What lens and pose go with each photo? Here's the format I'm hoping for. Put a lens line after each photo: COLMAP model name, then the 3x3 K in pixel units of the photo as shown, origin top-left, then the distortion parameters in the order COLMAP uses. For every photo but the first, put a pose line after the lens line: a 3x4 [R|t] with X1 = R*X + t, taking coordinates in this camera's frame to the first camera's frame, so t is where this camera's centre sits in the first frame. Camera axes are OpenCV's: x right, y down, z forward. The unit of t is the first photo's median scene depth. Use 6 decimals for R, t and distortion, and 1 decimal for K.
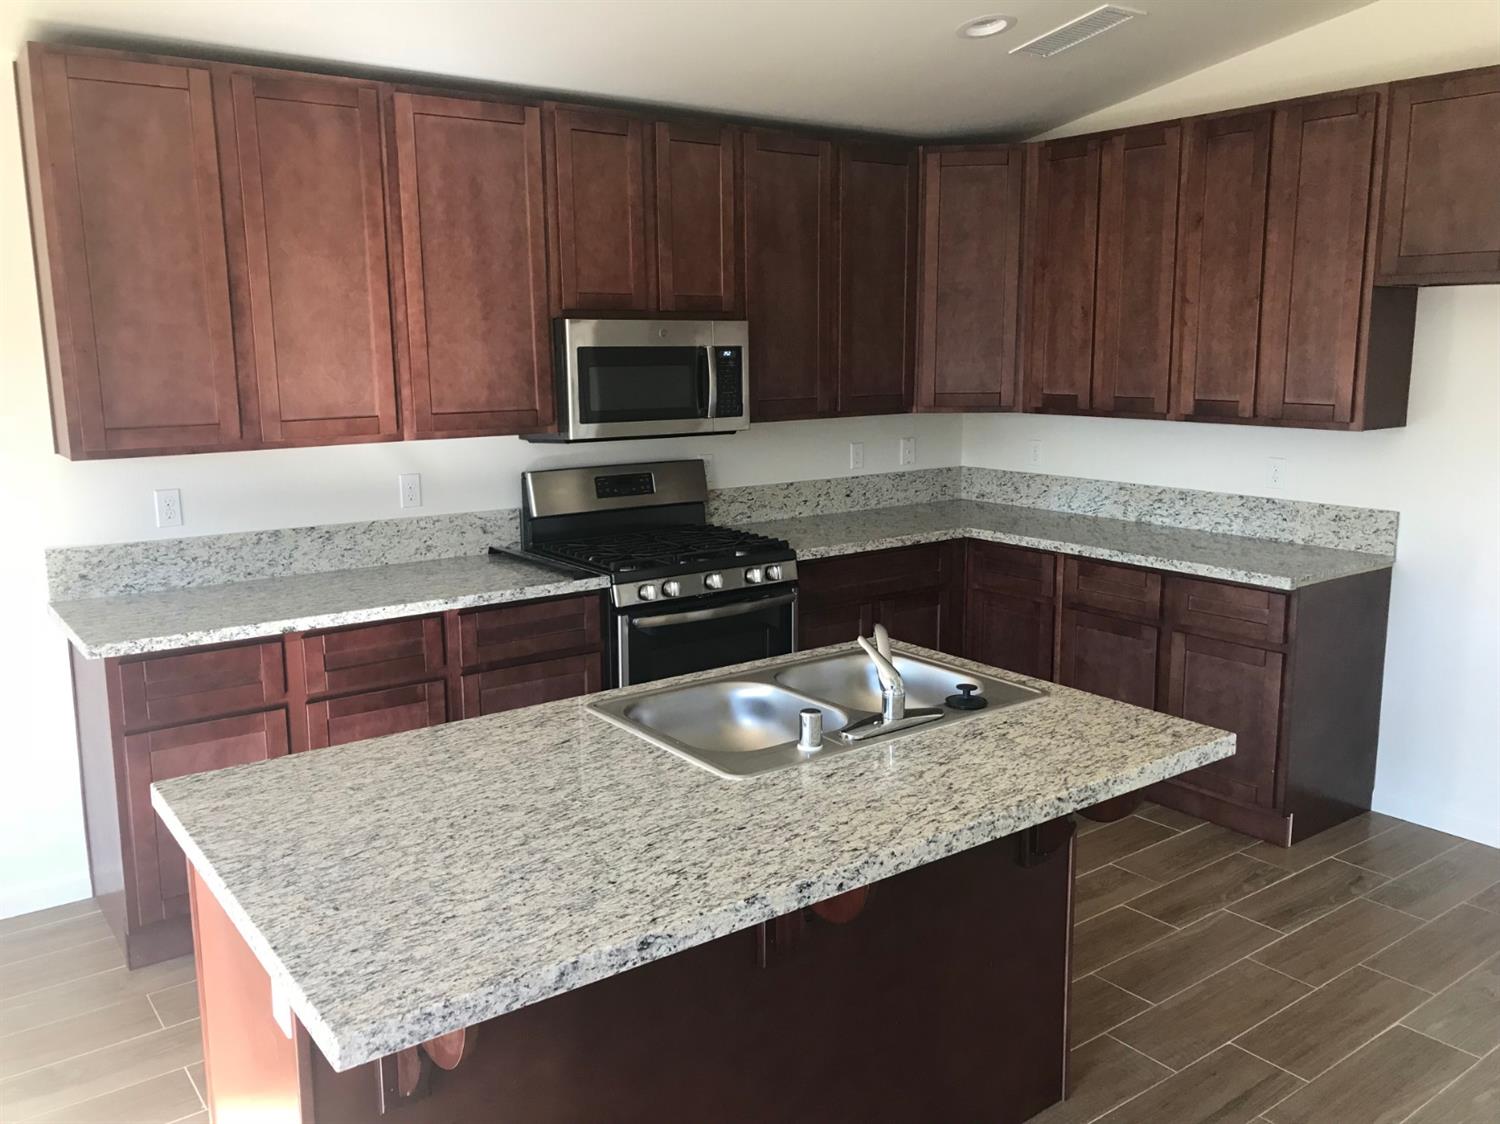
lens RADIAL K [[1220.0, 0, 743.6], [0, 1220.0, 566.7], [0, 0, 1]] dist [0.033269, 0.038572]
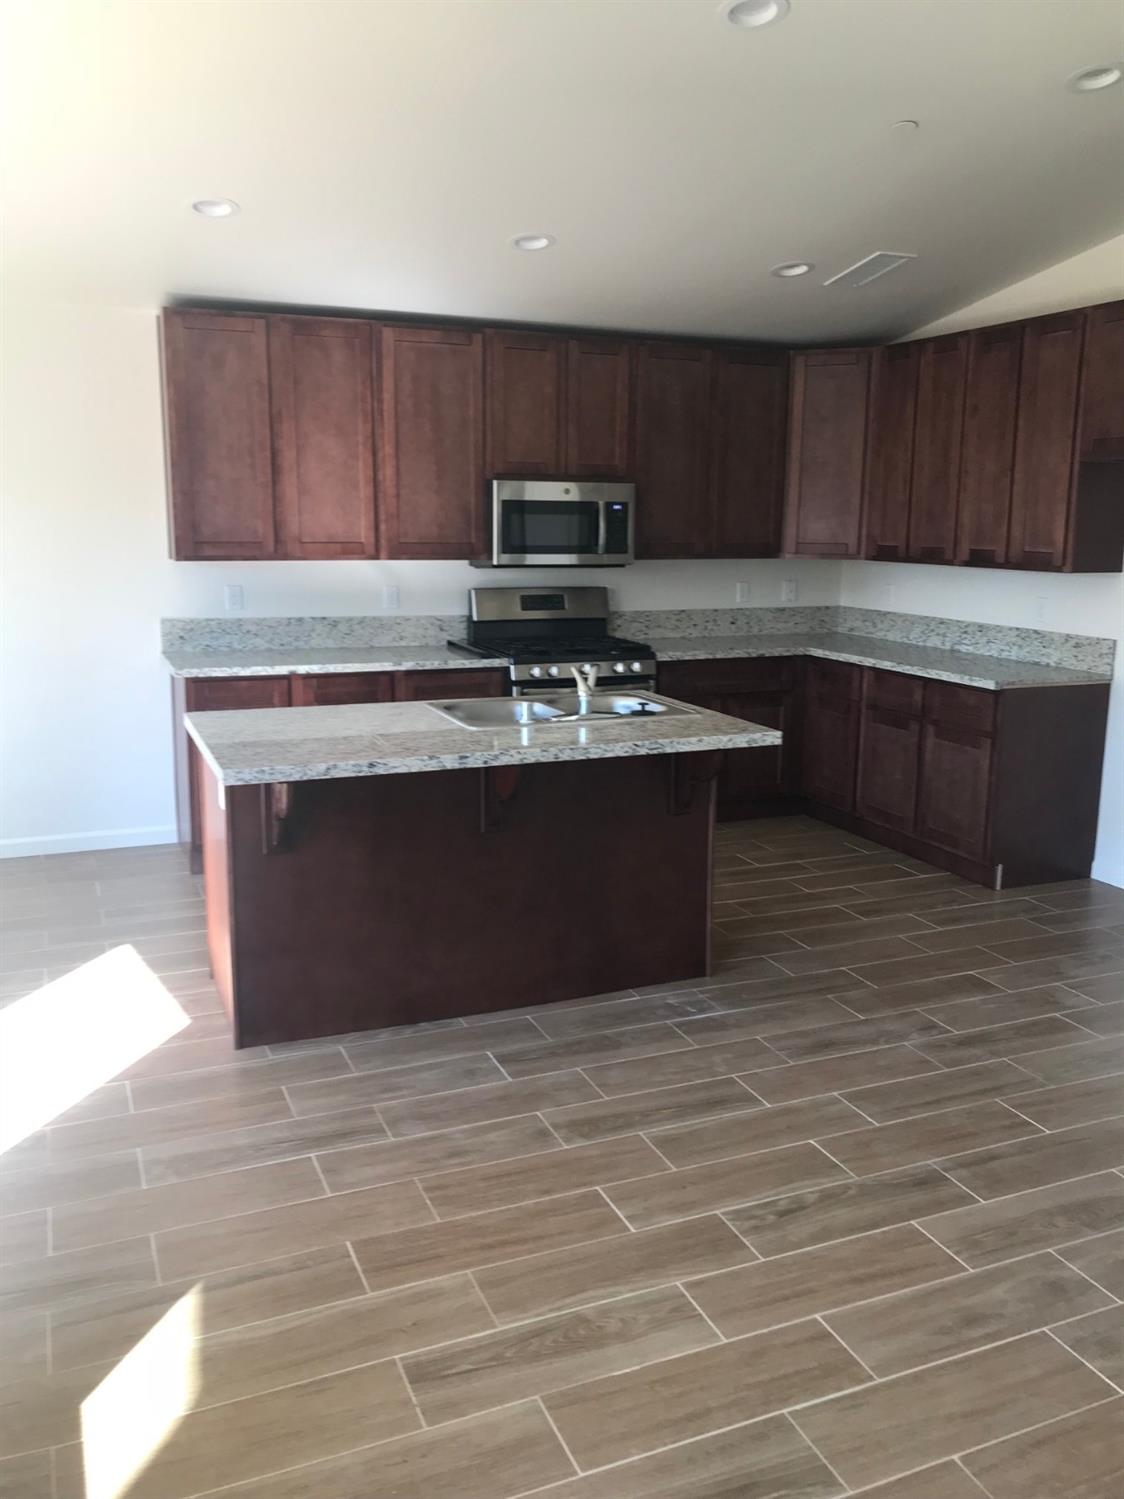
lens RADIAL K [[1208.3, 0, 562.0], [0, 1208.3, 749.5], [0, 0, 1]] dist [0.094245, -0.006796]
pose [[0.972128, 0.064842, -0.225305, 0.268490], [-0.062716, 0.997894, 0.016589, 0.083938], [0.225906, -0.001996, 0.974147, -0.370010]]
